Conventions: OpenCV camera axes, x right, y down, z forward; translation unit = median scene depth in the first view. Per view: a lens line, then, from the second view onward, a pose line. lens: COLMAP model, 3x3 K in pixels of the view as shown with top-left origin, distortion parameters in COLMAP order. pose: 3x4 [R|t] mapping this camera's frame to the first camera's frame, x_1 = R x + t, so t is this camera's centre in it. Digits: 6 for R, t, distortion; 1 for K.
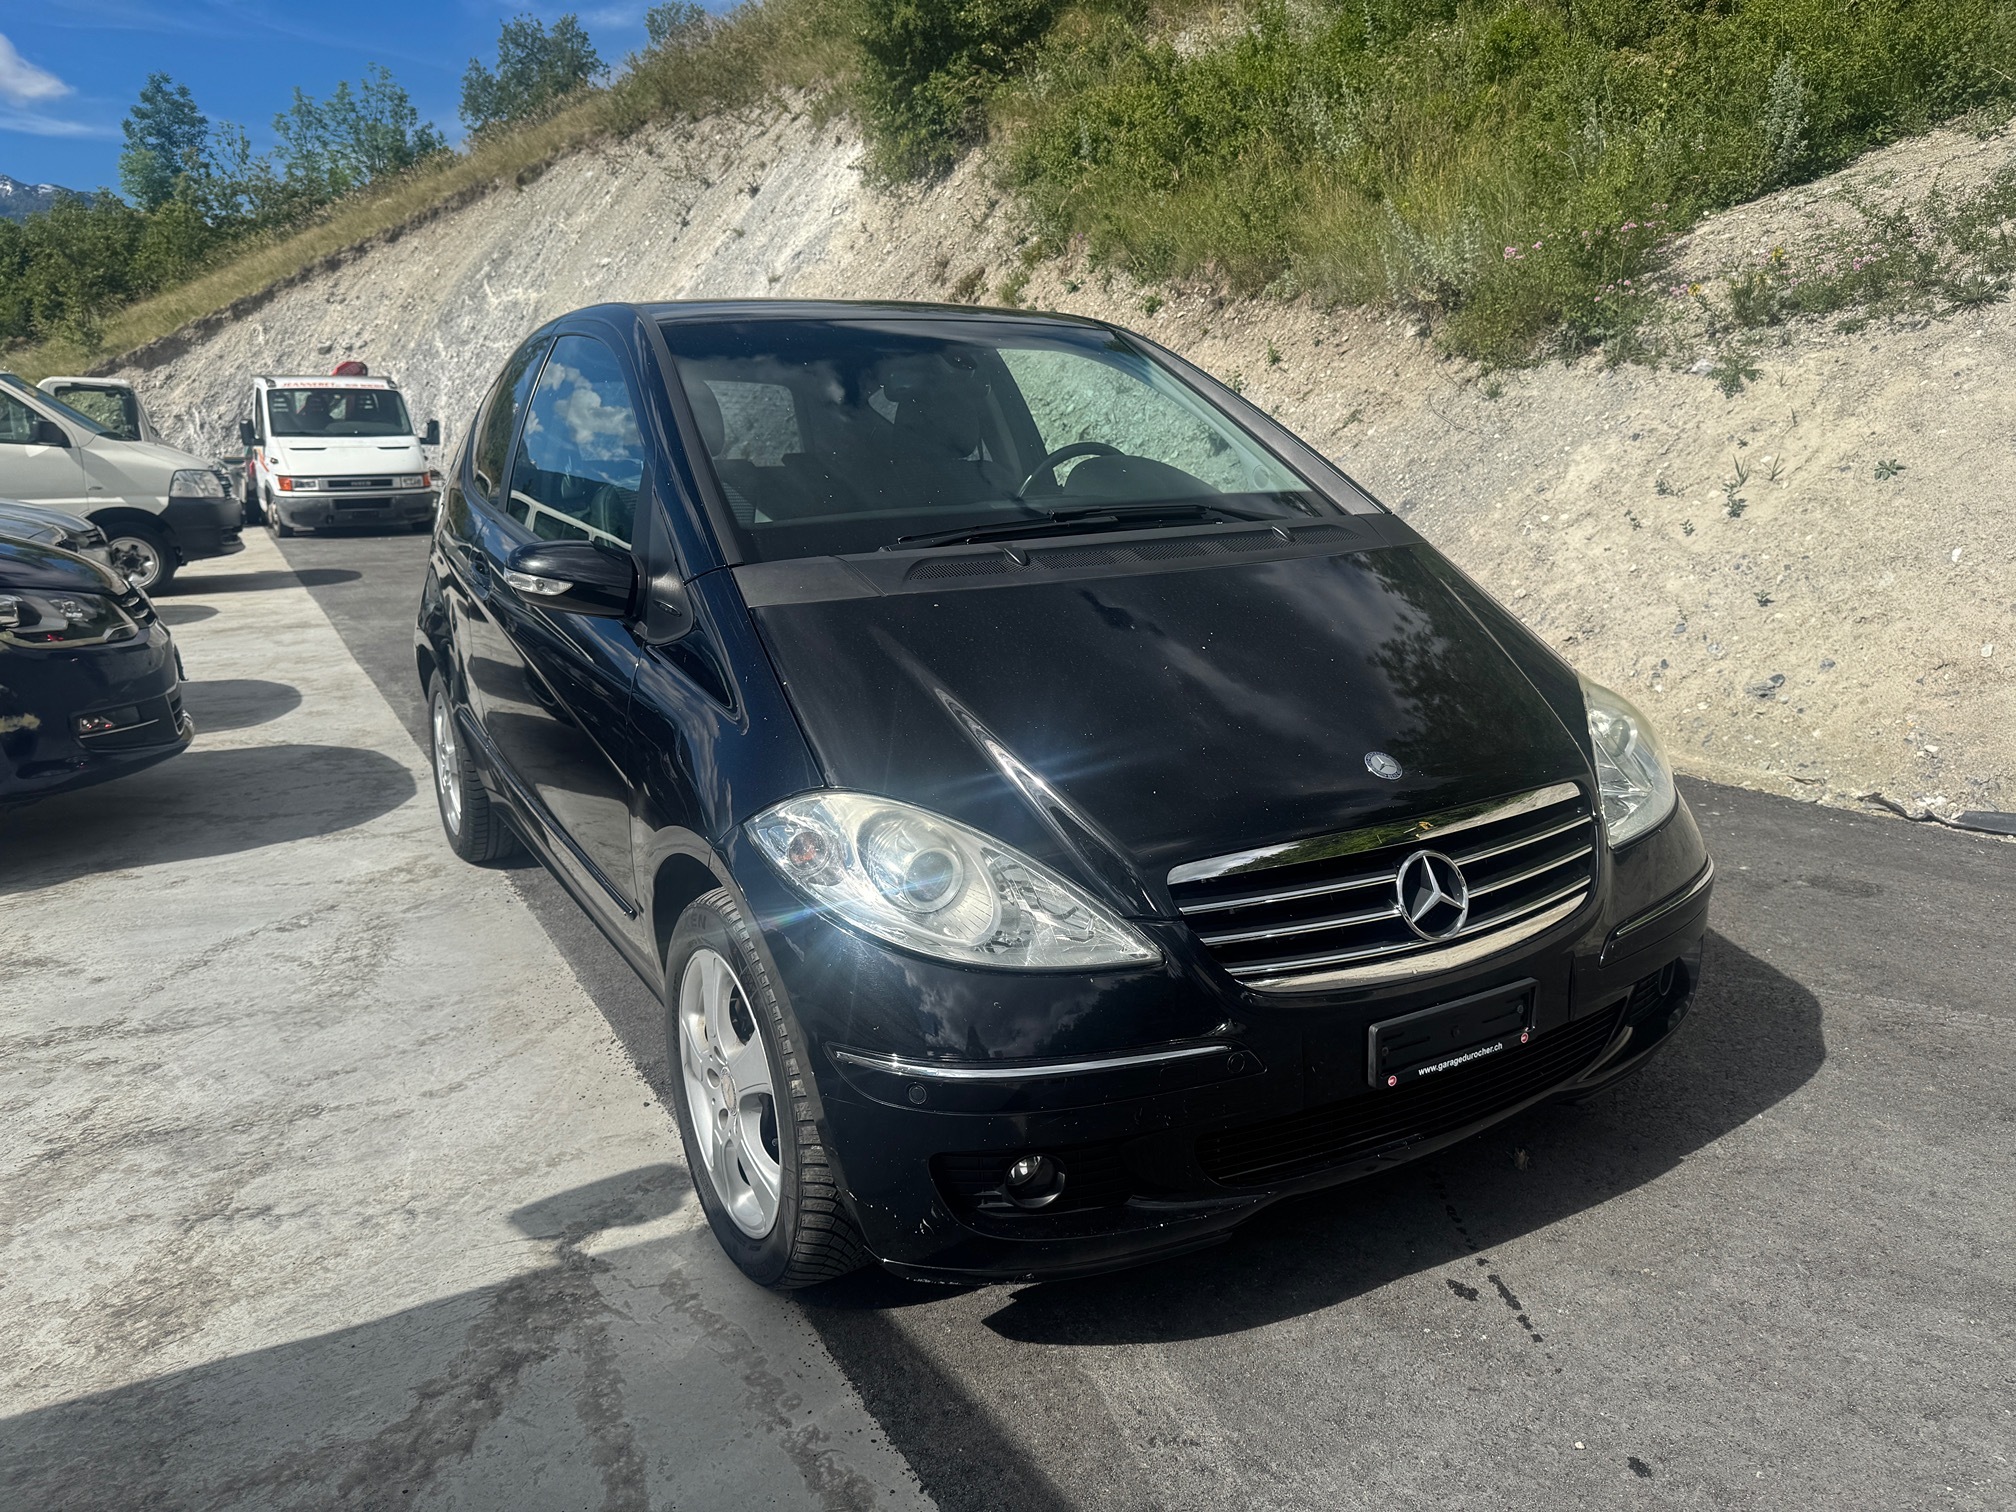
lens RADIAL K [[1437.9, 0, 1008.0], [0, 1437.9, 756.0], [0, 0, 1]] dist [-0.004332, -0.005245]
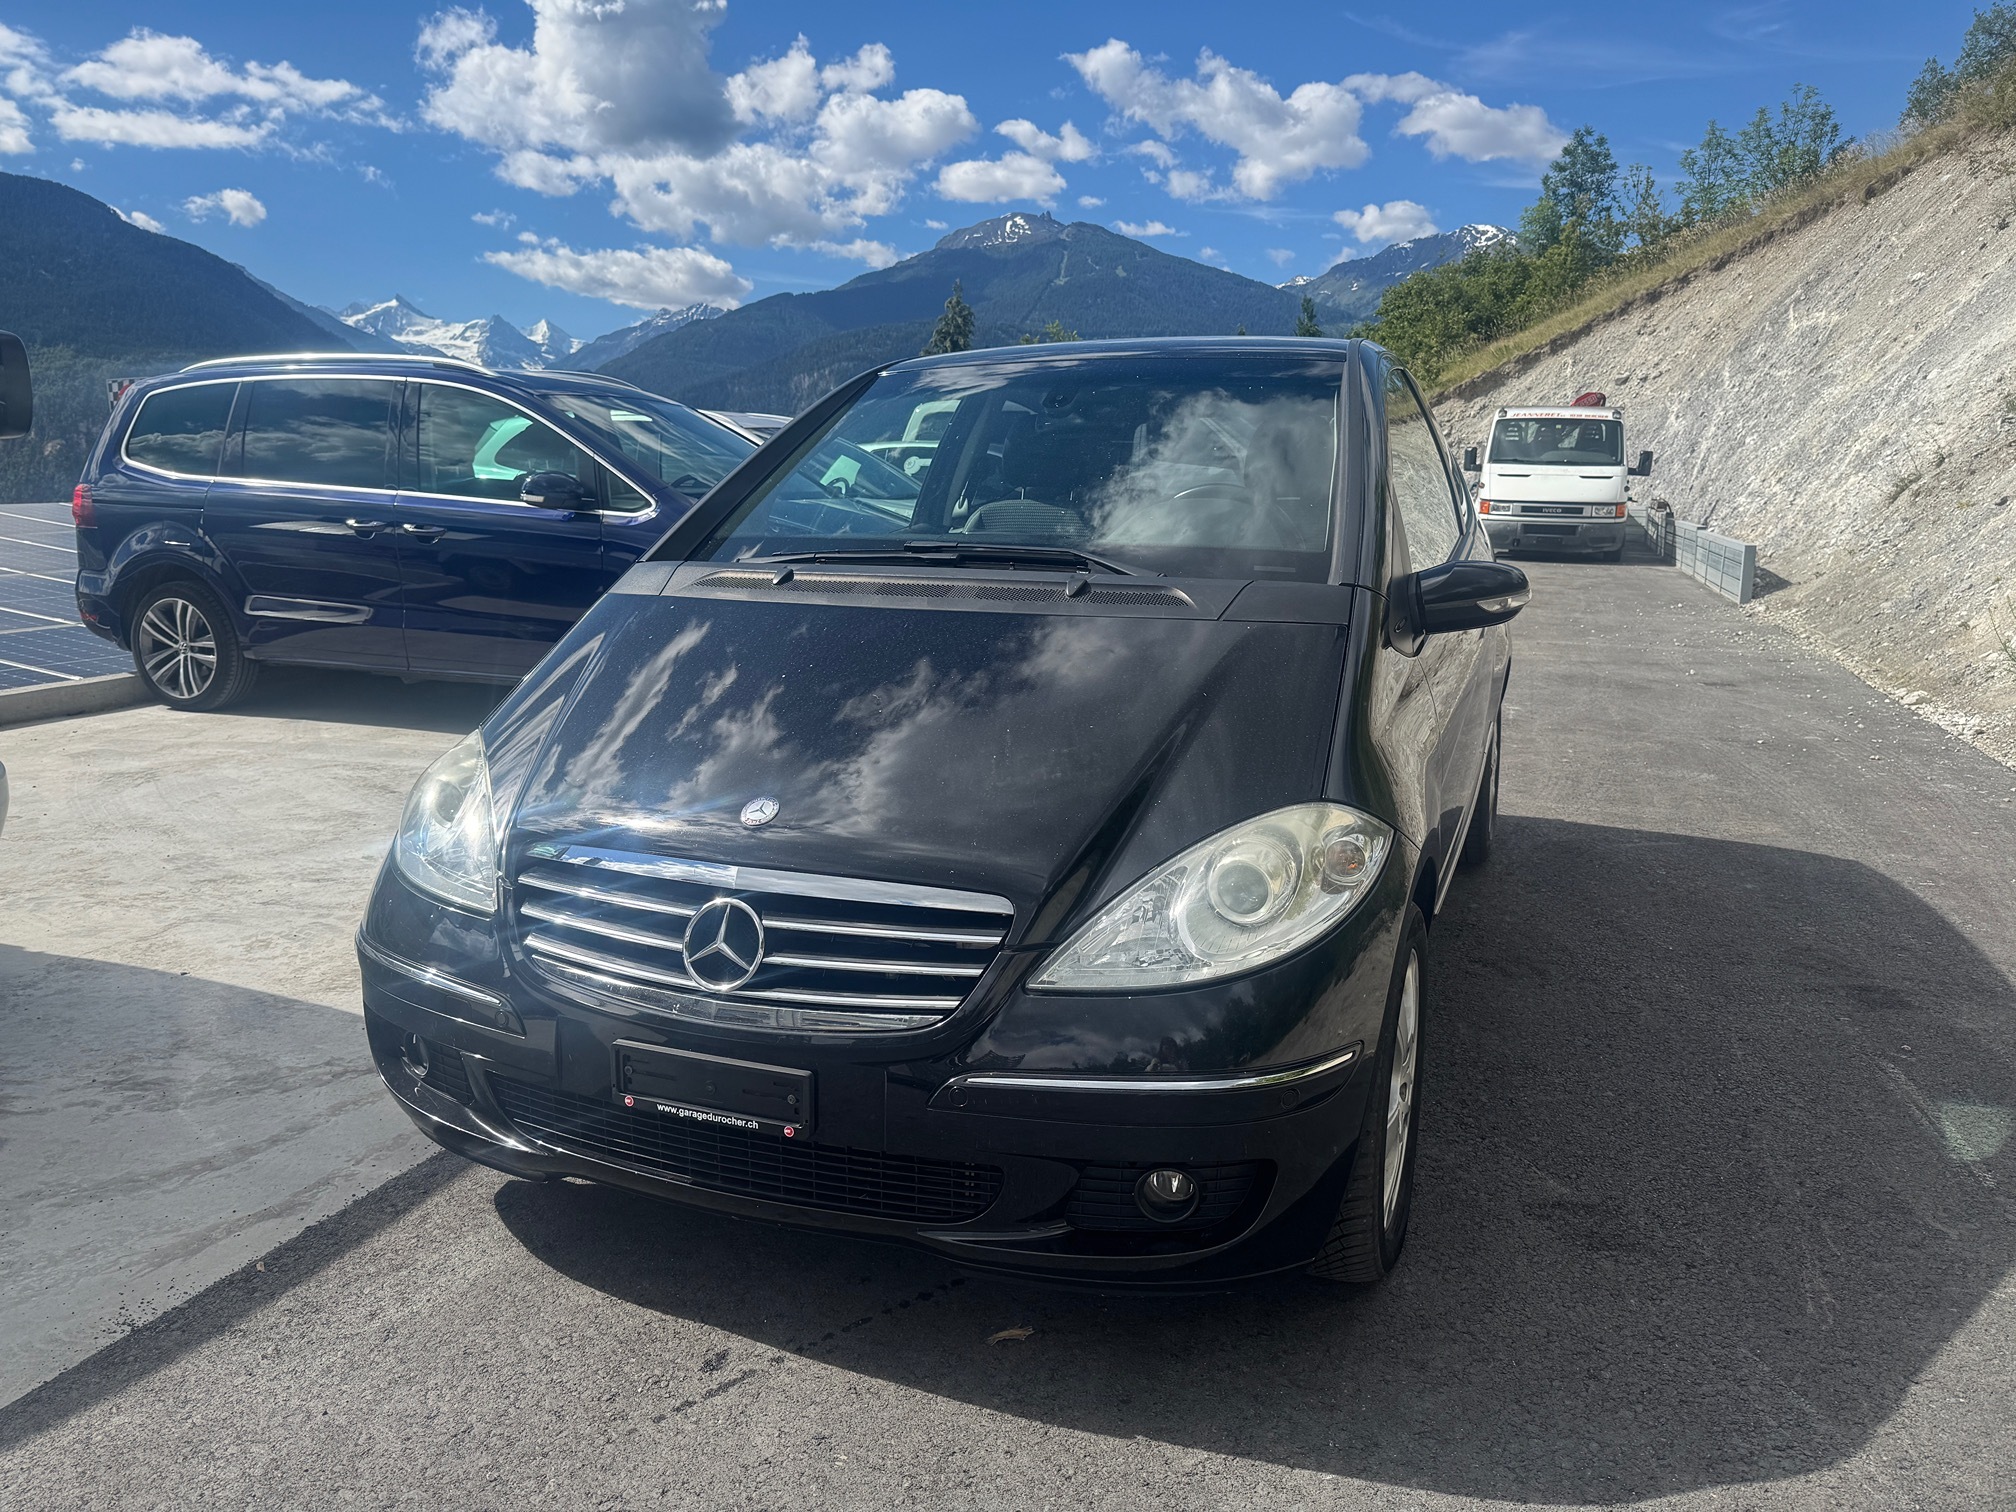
lens RADIAL K [[1437.9, 0, 1008.0], [0, 1437.9, 756.0], [0, 0, 1]] dist [-0.004332, -0.005245]
pose [[0.615495, 0.182208, -0.766789, 0.094830], [-0.196974, 0.977597, 0.074191, -0.011566], [0.763130, 0.105373, 0.637597, 0.042541]]
